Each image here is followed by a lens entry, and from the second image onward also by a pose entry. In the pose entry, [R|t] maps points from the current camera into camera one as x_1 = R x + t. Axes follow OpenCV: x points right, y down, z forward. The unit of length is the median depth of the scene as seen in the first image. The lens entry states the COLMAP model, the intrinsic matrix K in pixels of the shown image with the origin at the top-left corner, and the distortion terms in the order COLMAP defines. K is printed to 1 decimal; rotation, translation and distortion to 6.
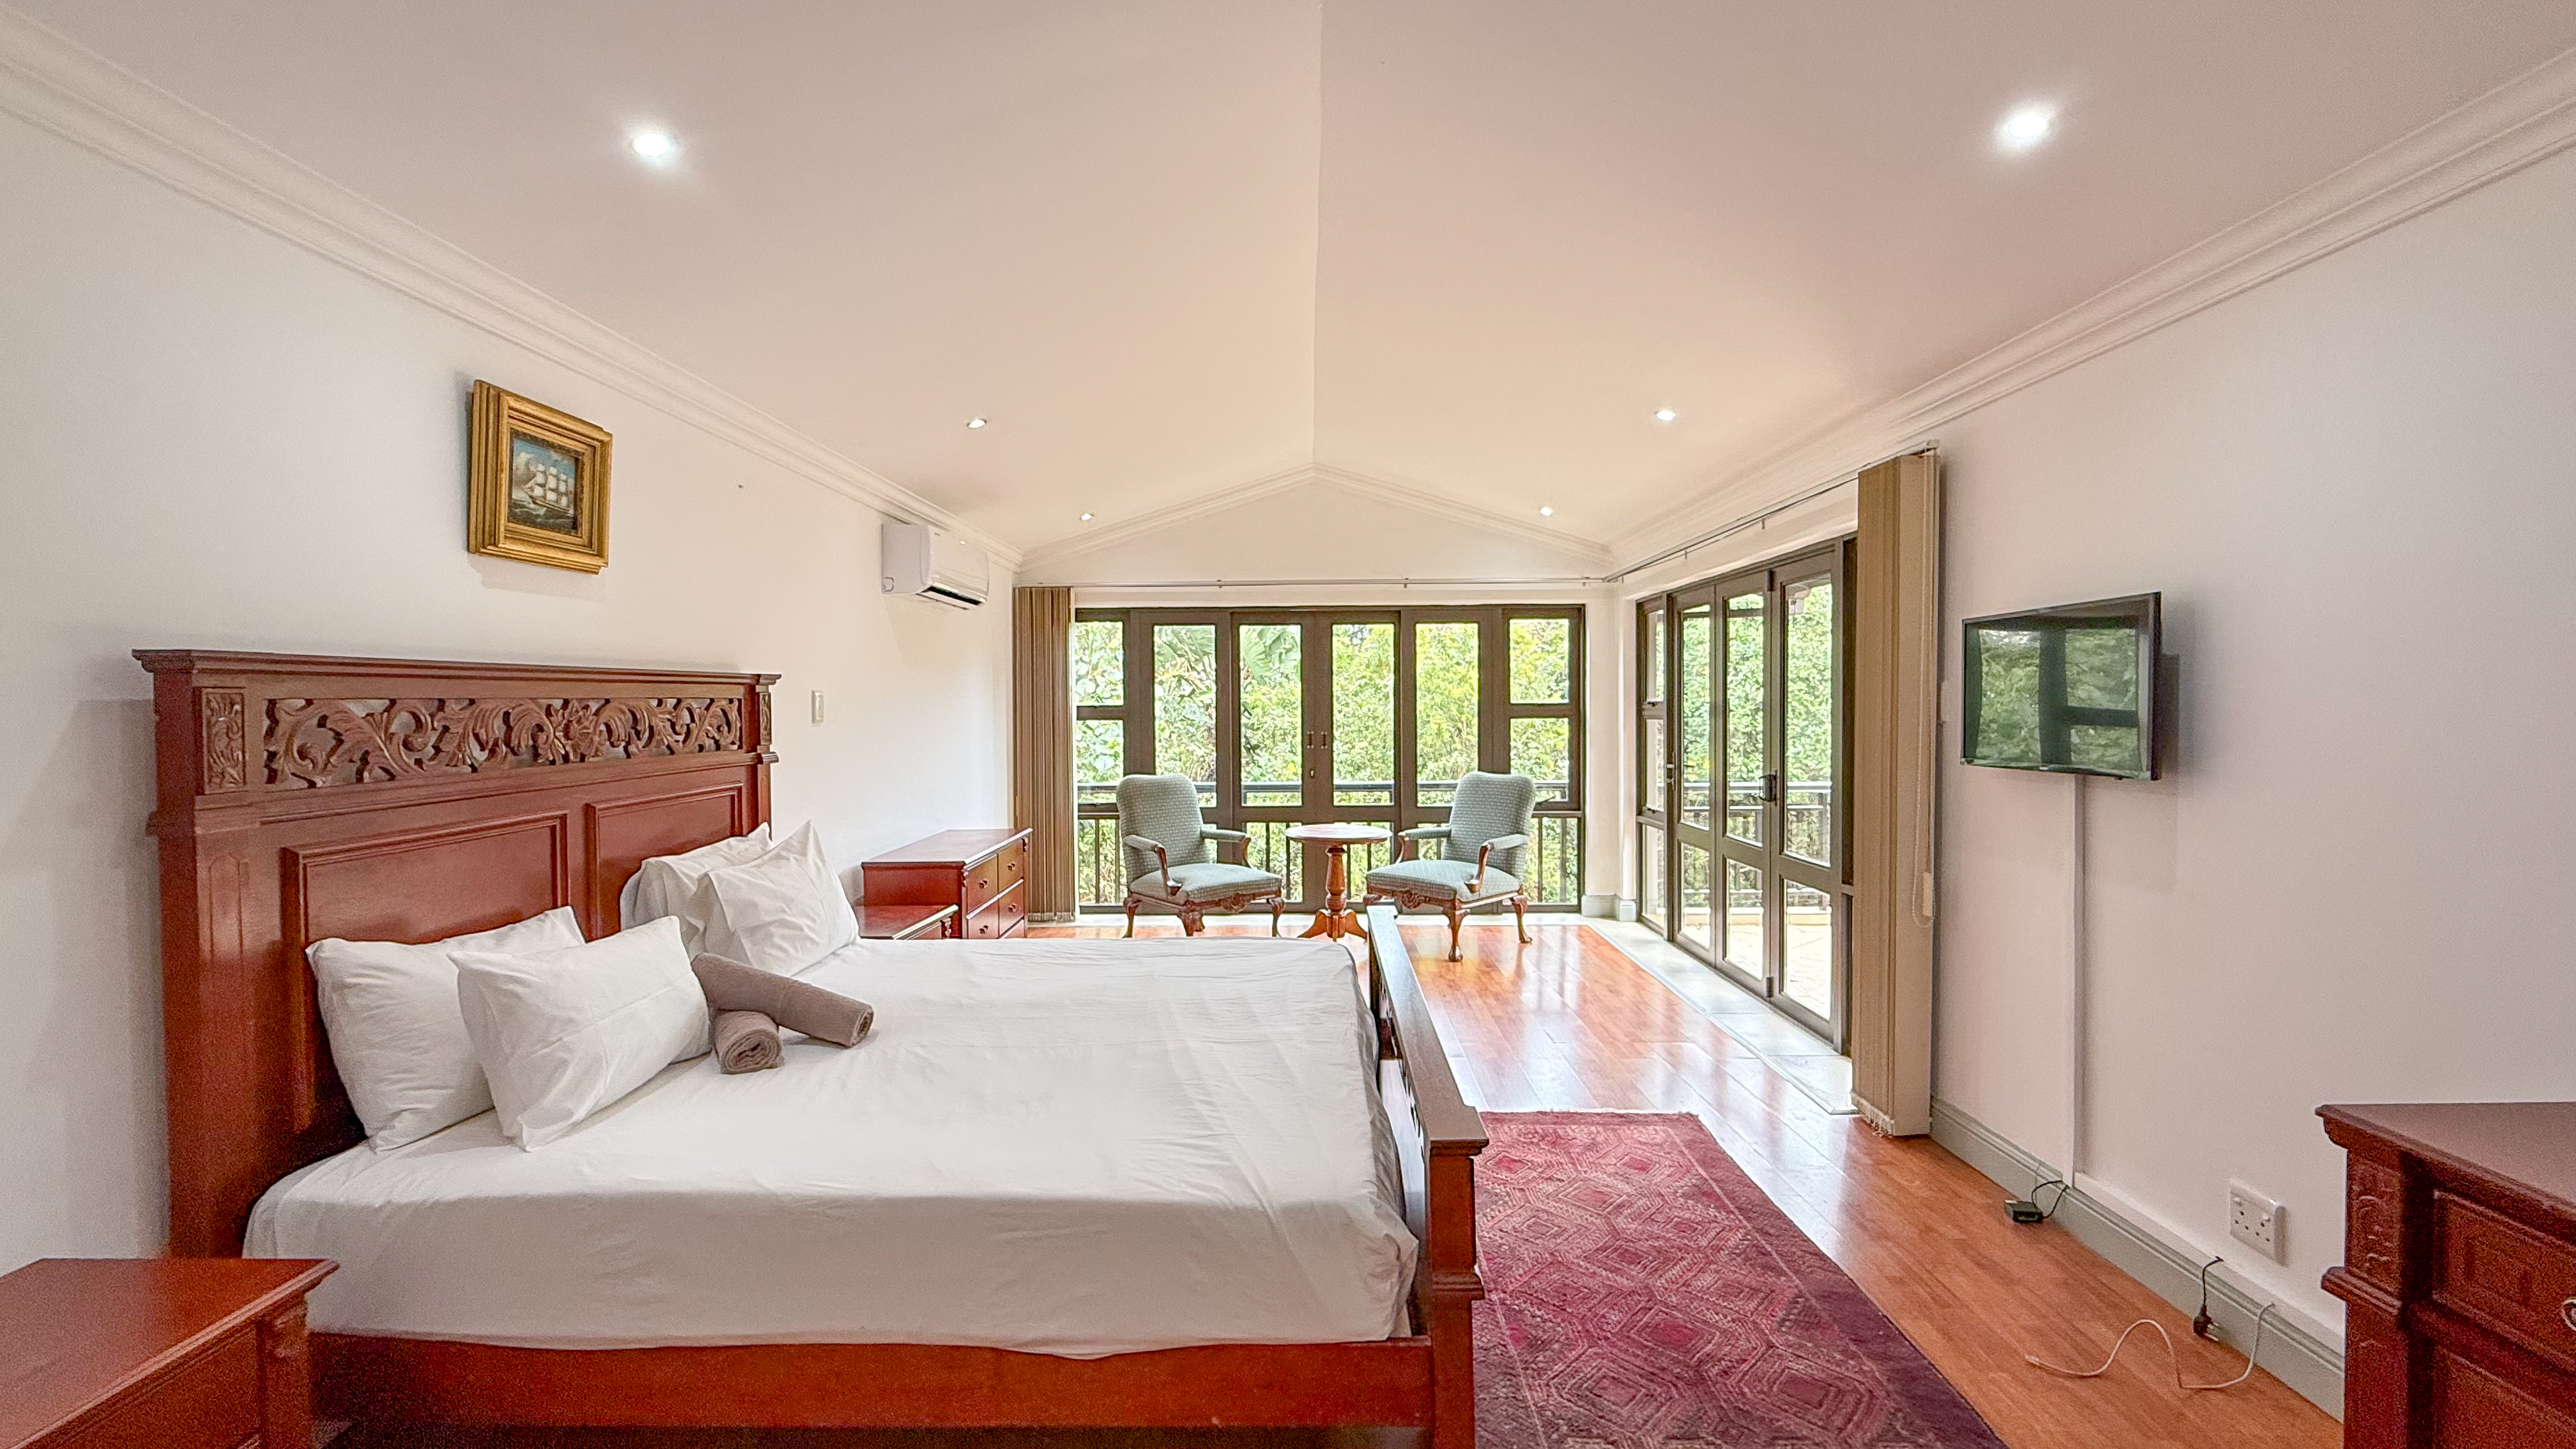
lens RADIAL K [[1170.4, 0, 1288.0], [0, 1170.4, 724.5], [0, 0, 1]] dist [0.000435, 0.000121]
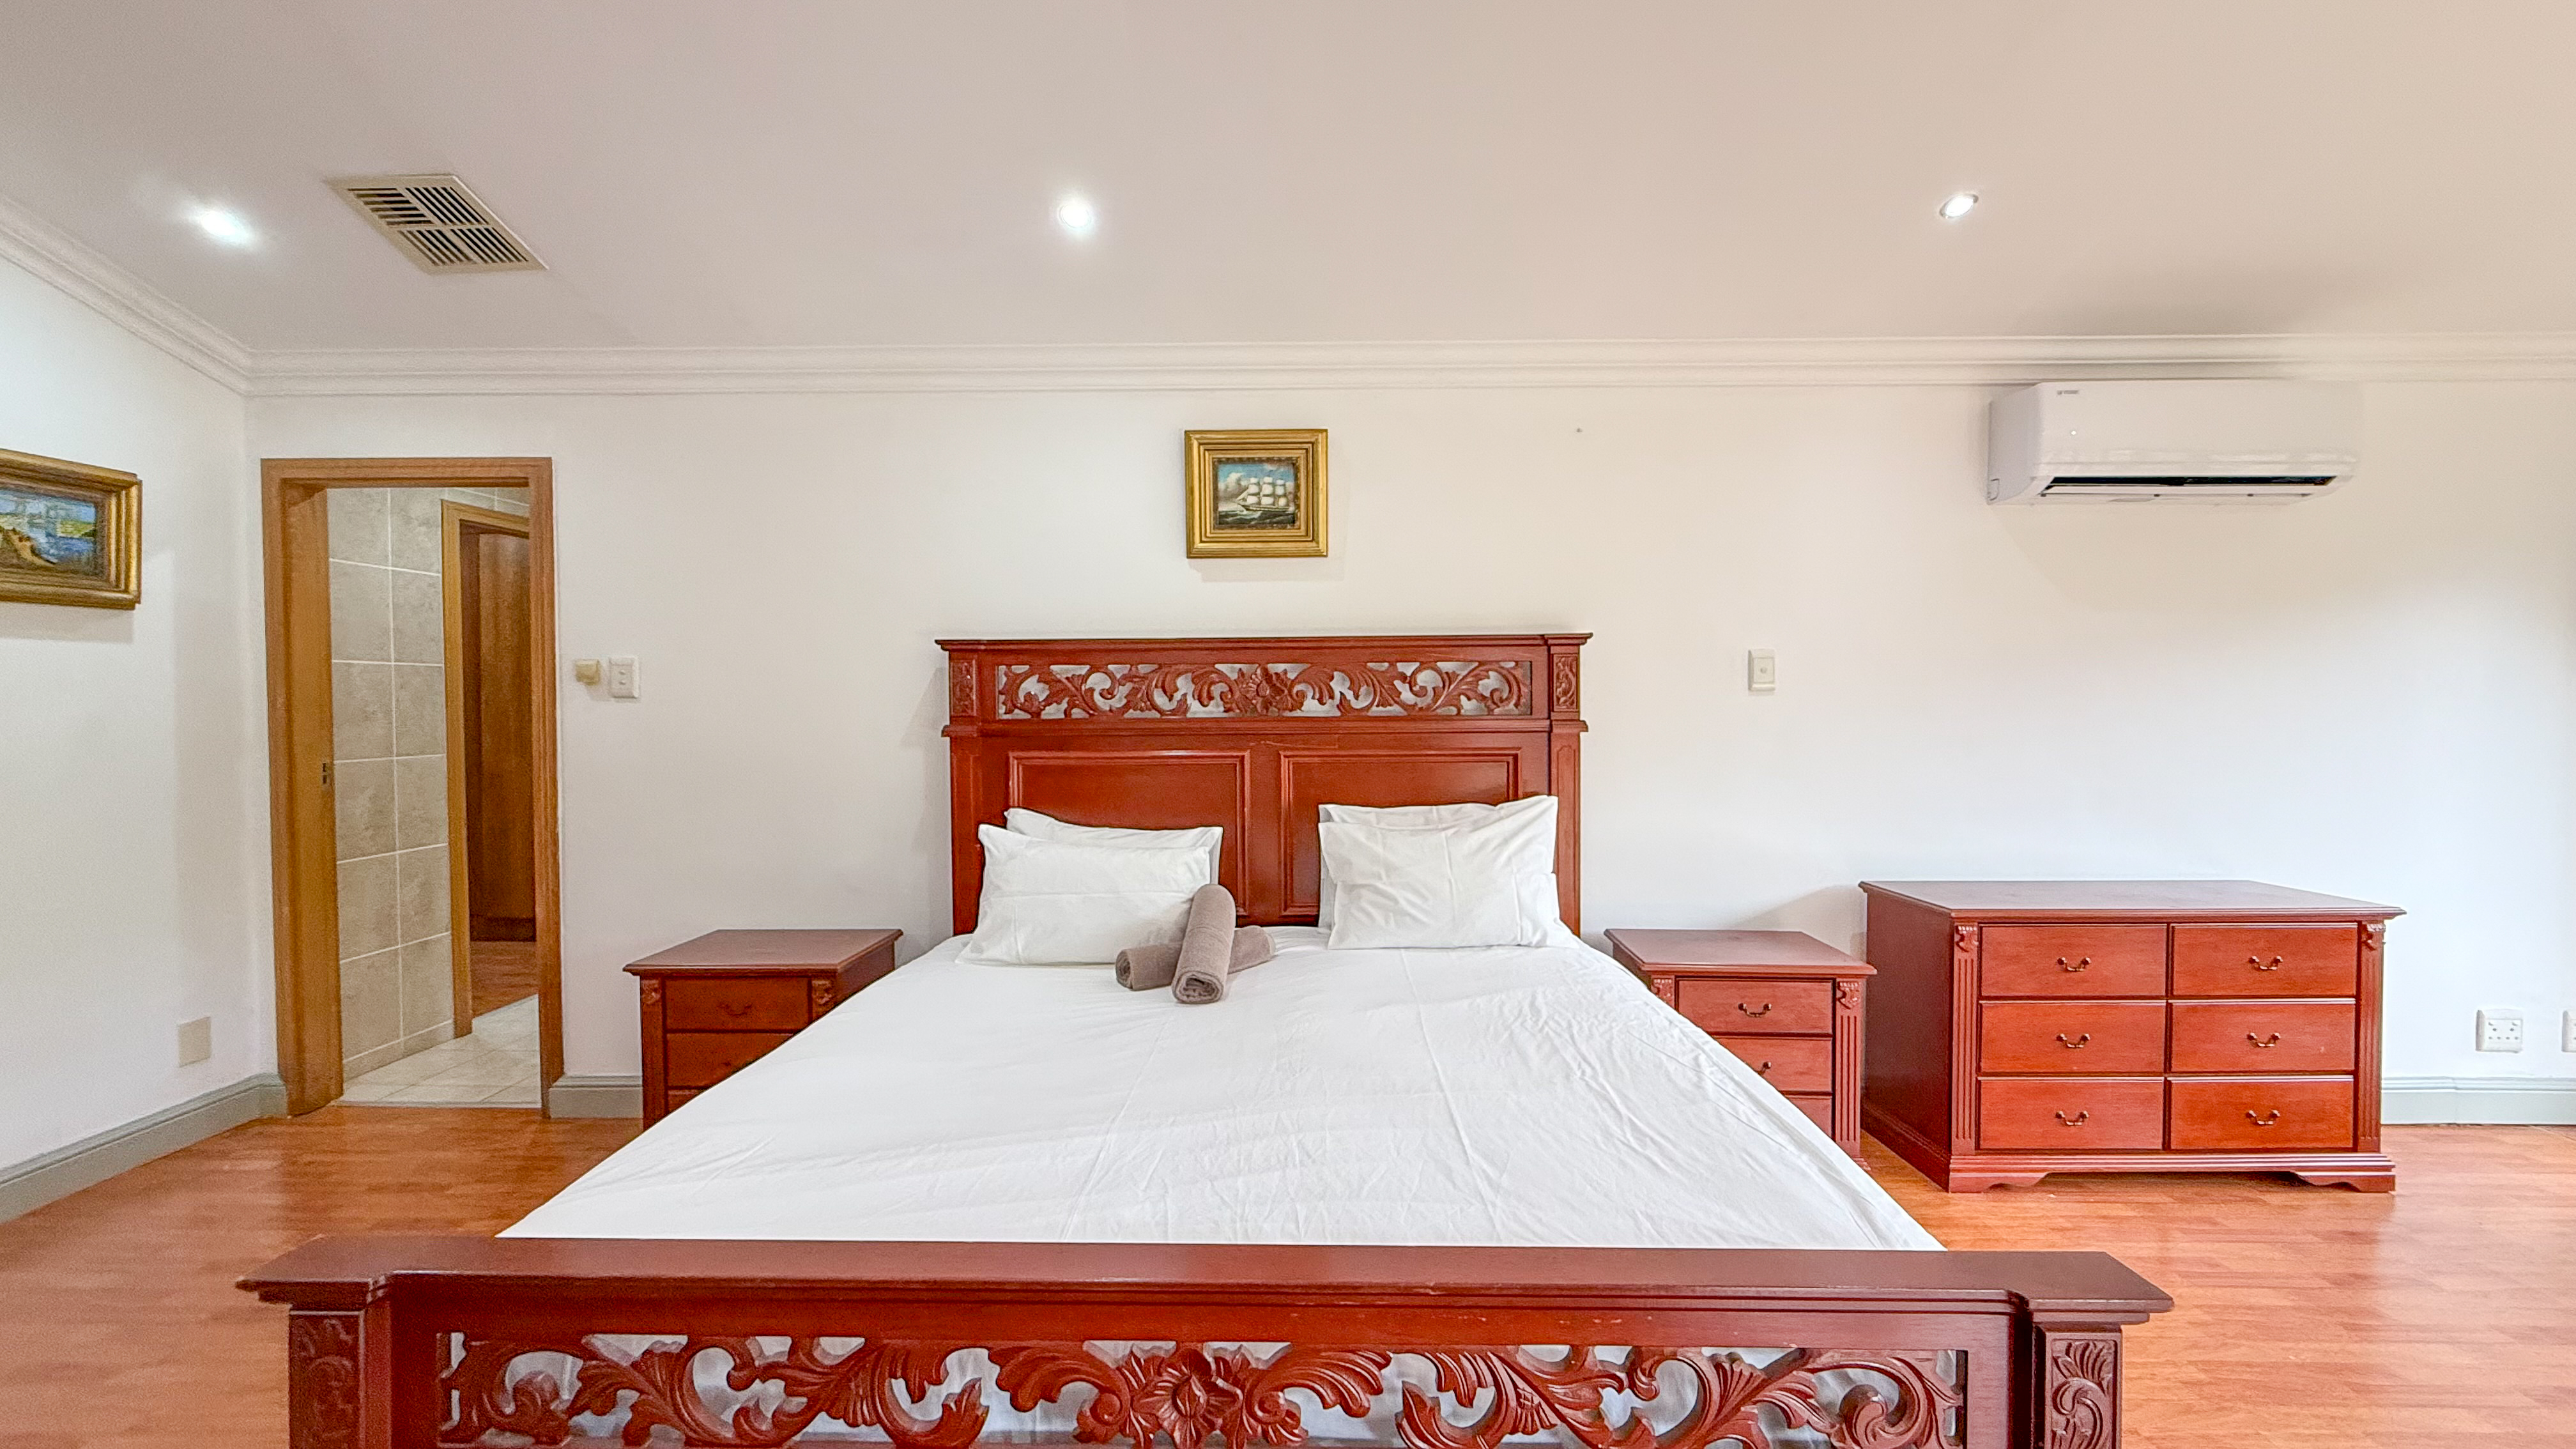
lens RADIAL K [[1048.6, 0, 1288.0], [0, 1048.6, 724.5], [0, 0, 1]] dist [0.000332, -0.000027]
pose [[-0.018785, 0.033389, -0.999266, 0.489724], [-0.015874, 0.999306, 0.033689, 0.004336], [0.999698, 0.016495, -0.018242, 1.046424]]
